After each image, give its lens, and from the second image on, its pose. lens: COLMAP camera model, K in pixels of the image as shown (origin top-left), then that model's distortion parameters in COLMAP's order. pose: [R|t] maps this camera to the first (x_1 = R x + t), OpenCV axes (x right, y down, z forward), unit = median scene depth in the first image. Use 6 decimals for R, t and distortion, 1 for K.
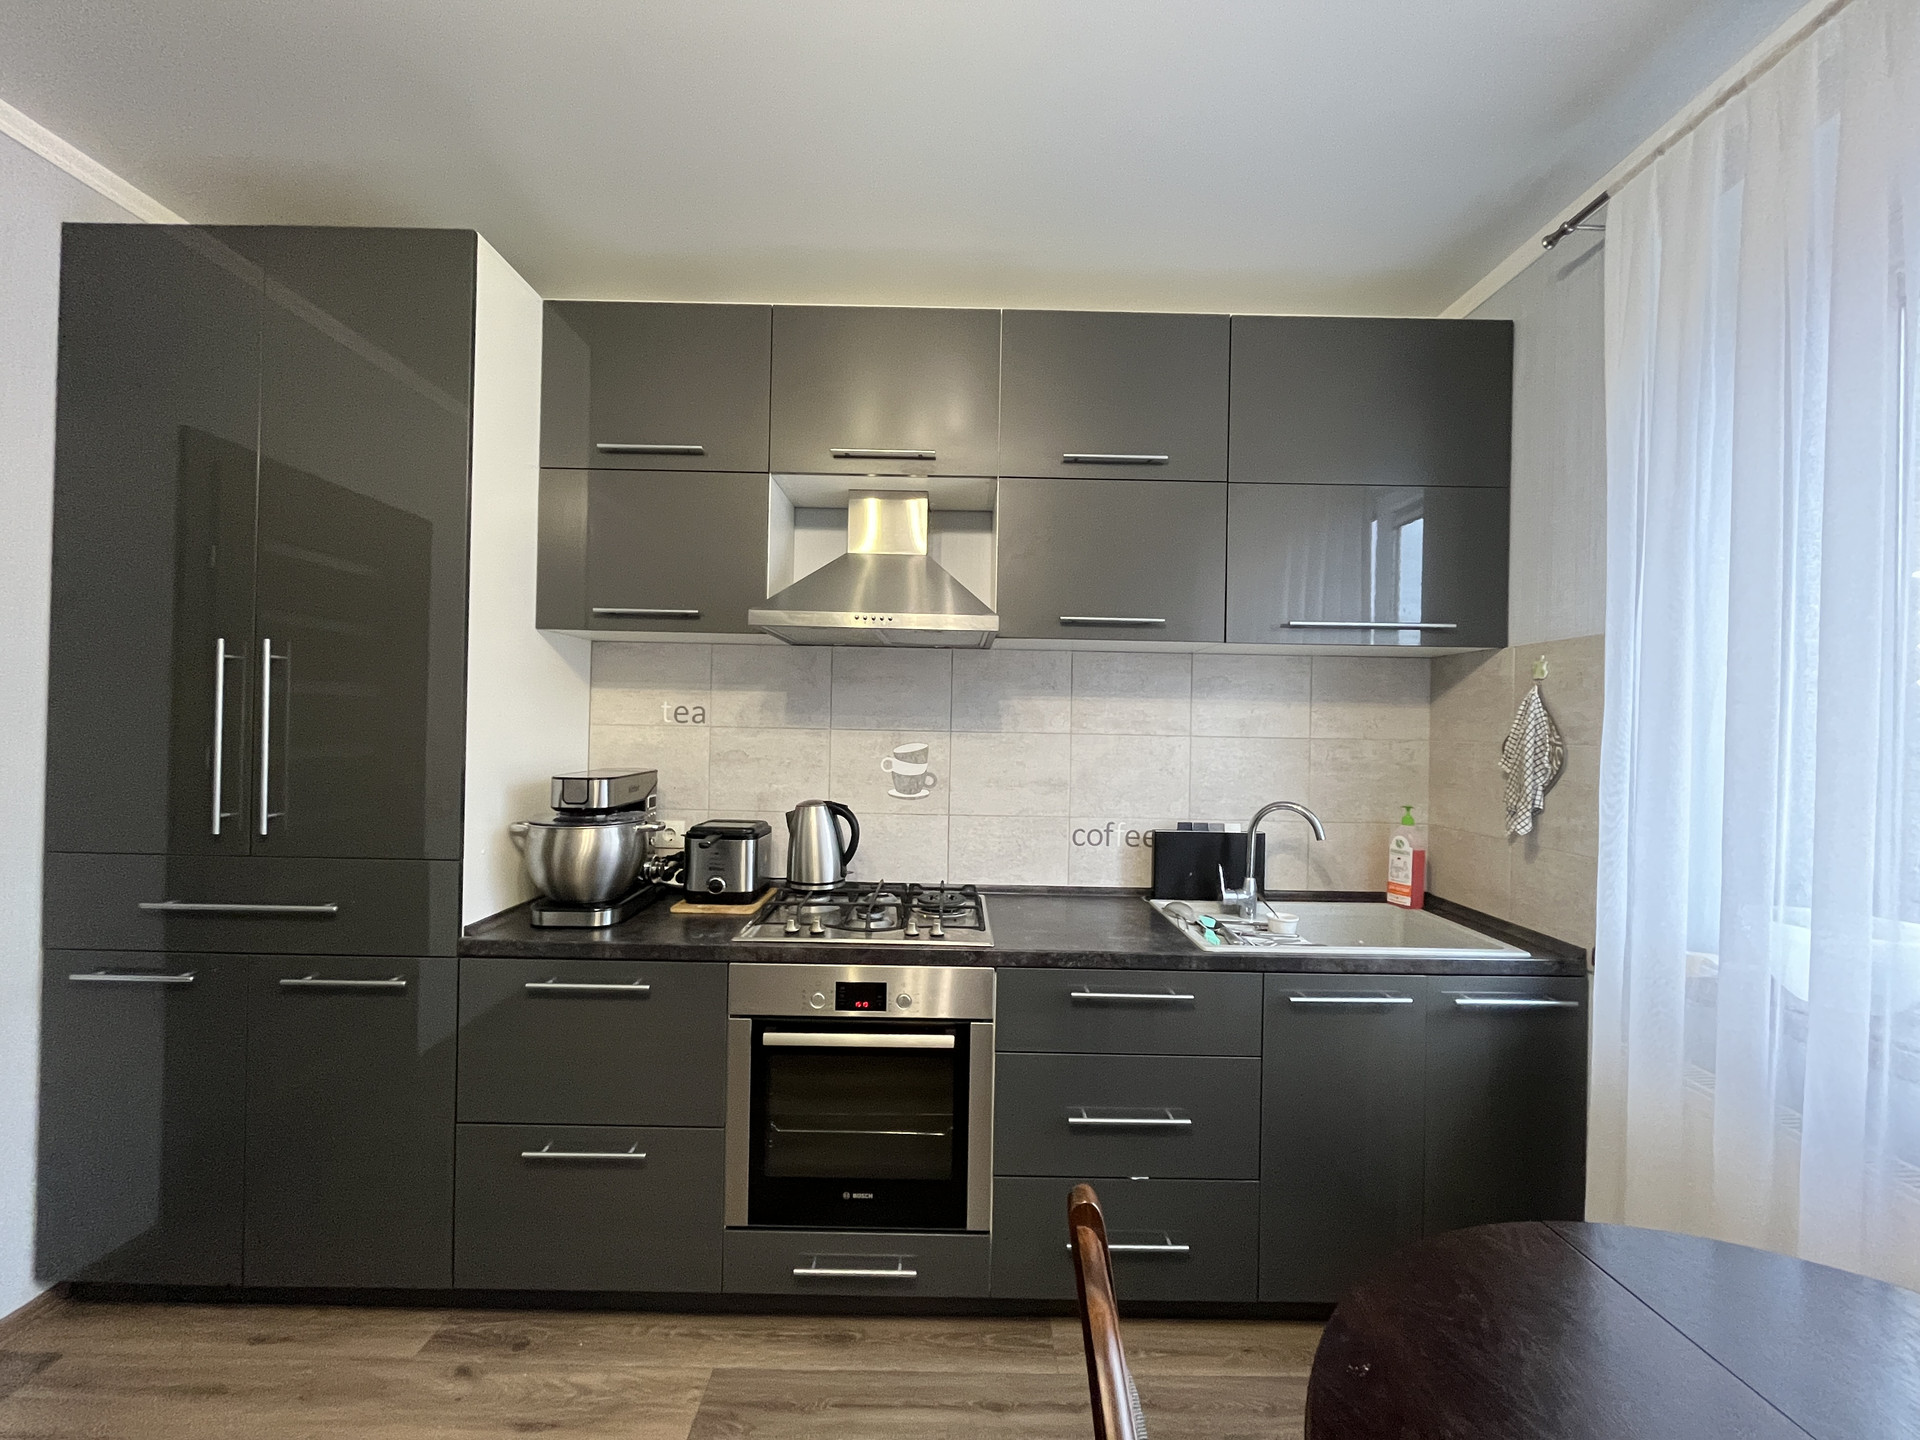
lens RADIAL K [[777.5, 0, 957.1], [0, 777.5, 723.4], [0, 0, 1]] dist [-0.001223, -0.000575]
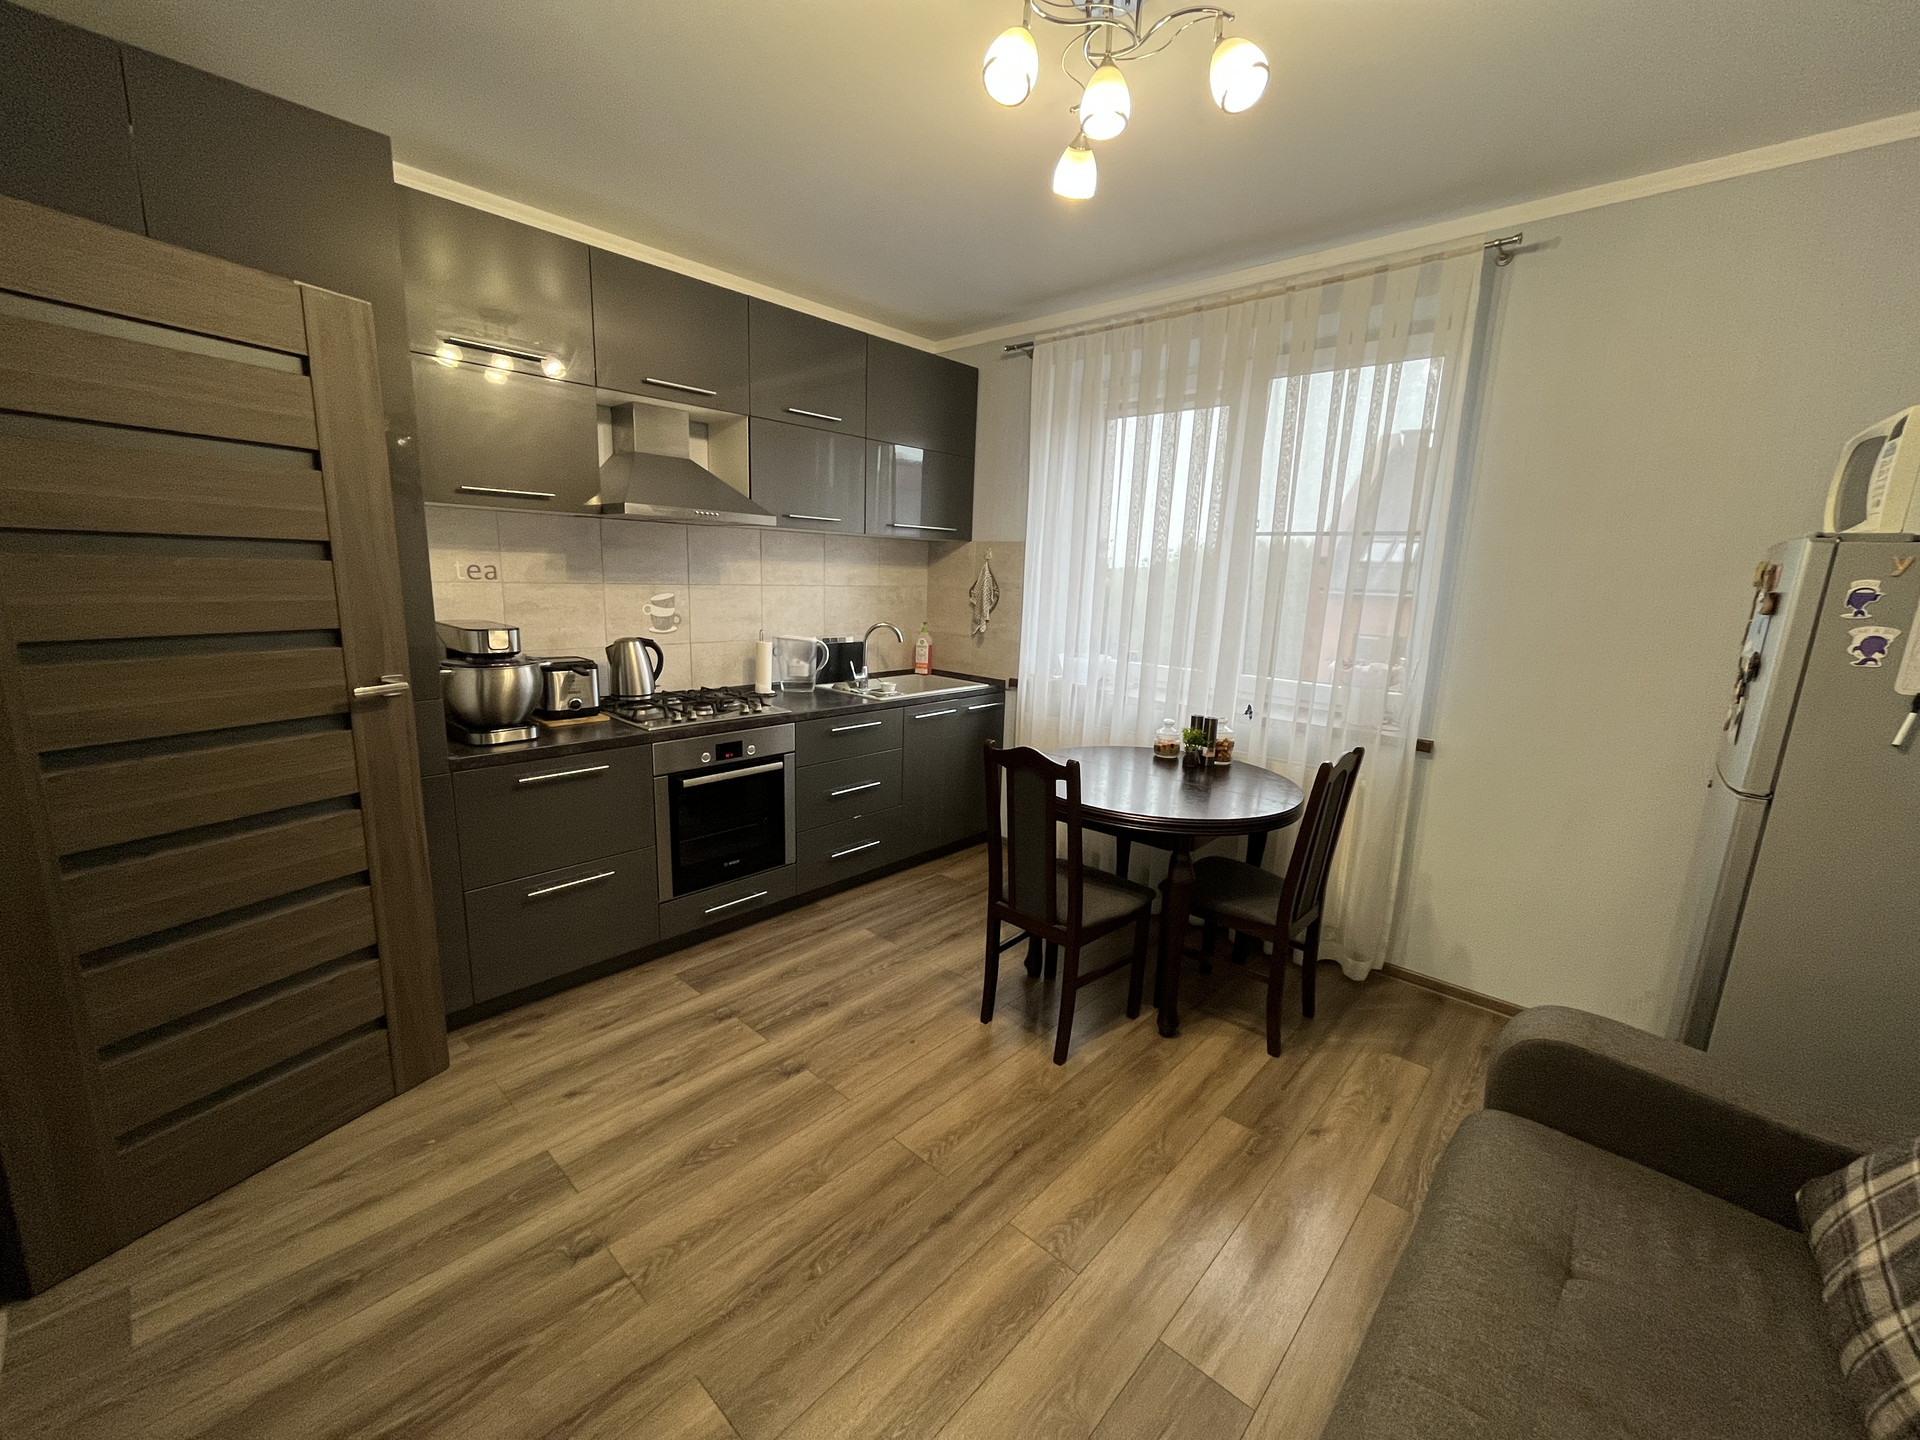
lens RADIAL K [[776.9, 0, 957.1], [0, 776.9, 724.1], [0, 0, 1]] dist [-0.002565, 0.000314]
pose [[0.680522, -0.139667, 0.719293, -0.817006], [-0.023798, 0.976935, 0.212209, -0.059140], [-0.732341, -0.161531, 0.661502, -0.379374]]
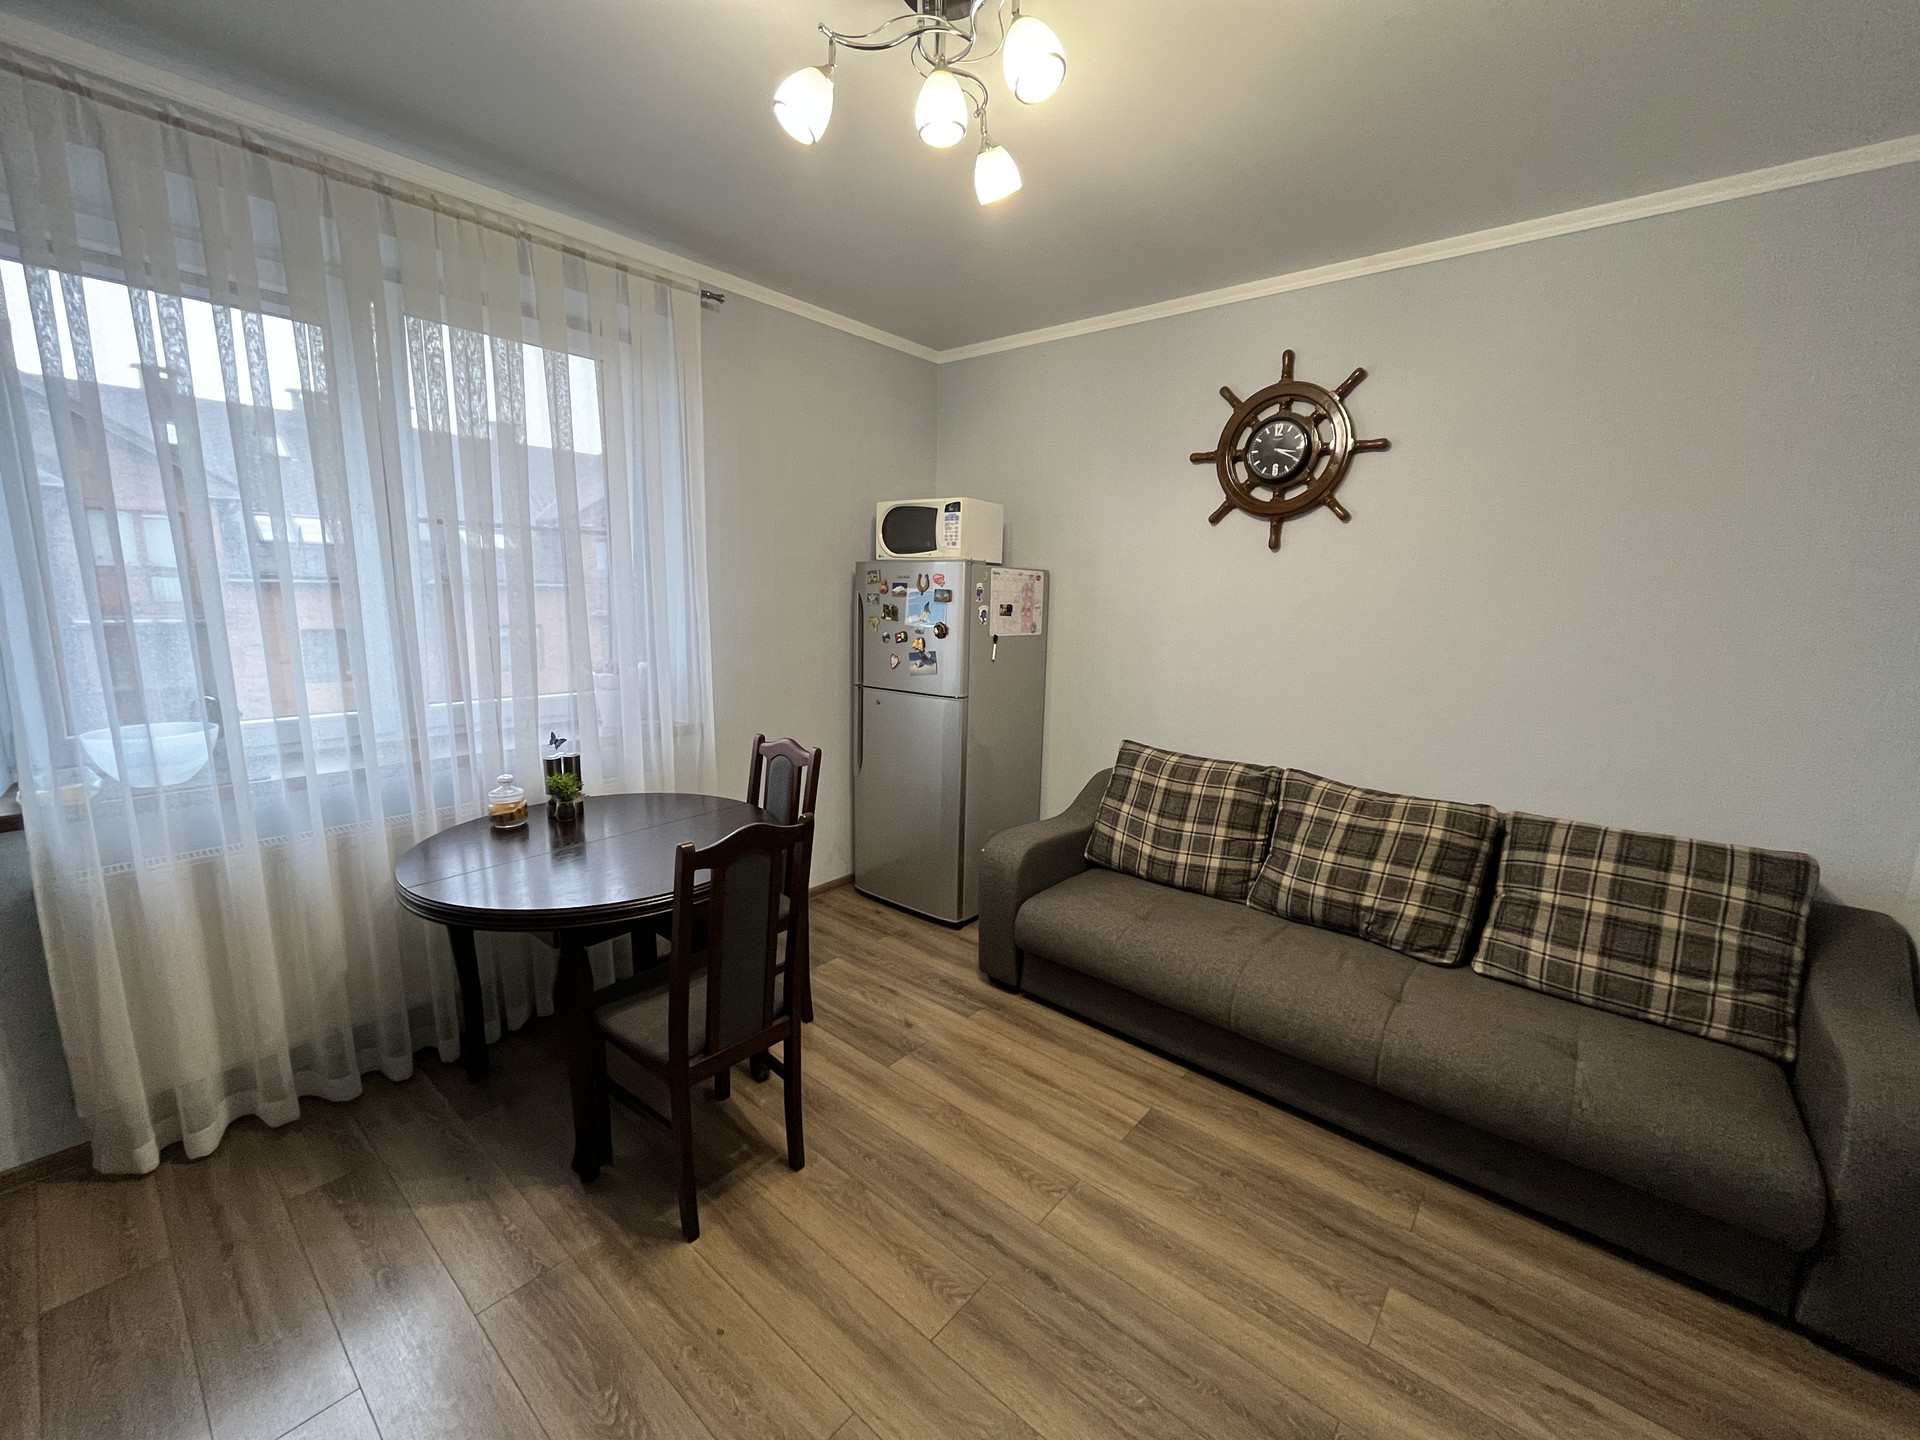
lens RADIAL K [[775.5, 0, 957.8], [0, 775.5, 724.6], [0, 0, 1]] dist [-0.002927, -0.000376]
pose [[-0.760358, -0.153419, 0.631125, -0.643266], [-0.043945, 0.981627, 0.185679, -0.065506], [-0.648016, 0.113448, -0.753130, 0.712527]]
